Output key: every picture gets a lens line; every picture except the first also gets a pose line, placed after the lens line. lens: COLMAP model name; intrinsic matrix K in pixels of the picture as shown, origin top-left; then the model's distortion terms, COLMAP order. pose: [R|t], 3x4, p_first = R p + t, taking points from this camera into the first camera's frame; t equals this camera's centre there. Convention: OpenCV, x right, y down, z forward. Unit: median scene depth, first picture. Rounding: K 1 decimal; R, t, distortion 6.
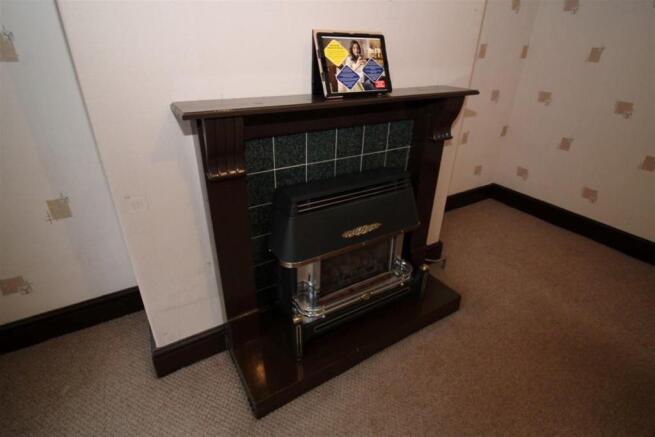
lens RADIAL K [[334.1, 0, 324.8], [0, 334.1, 211.5], [0, 0, 1]] dist [-0.001092, -0.000489]
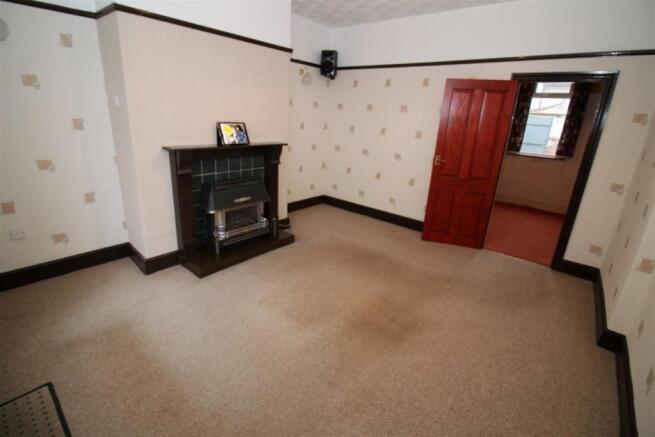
lens RADIAL K [[305.6, 0, 327.9], [0, 305.6, 209.6], [0, 0, 1]] dist [0.001455, -0.013238]
pose [[0.943207, -0.064102, 0.325963, -0.028764], [0.111873, 0.985186, -0.129975, 0.463425], [-0.312802, 0.159060, 0.936405, -1.179518]]
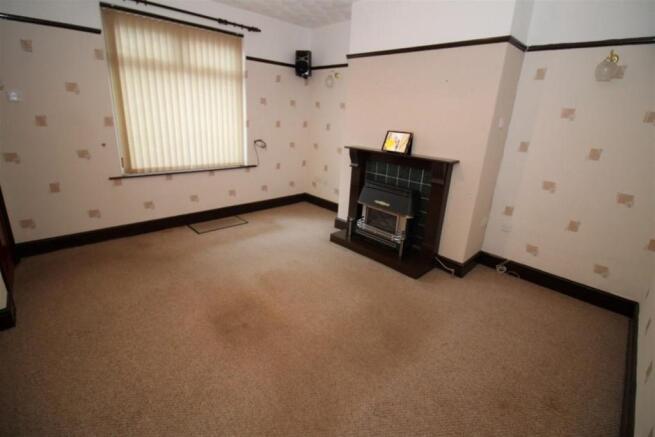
lens RADIAL K [[305.6, 0, 327.9], [0, 305.6, 209.6], [0, 0, 1]] dist [0.001455, -0.013238]
pose [[0.233716, 0.284572, -0.929729, 2.093803], [-0.484123, 0.863311, 0.142543, -0.030662], [0.843209, 0.416789, 0.339538, -0.098194]]
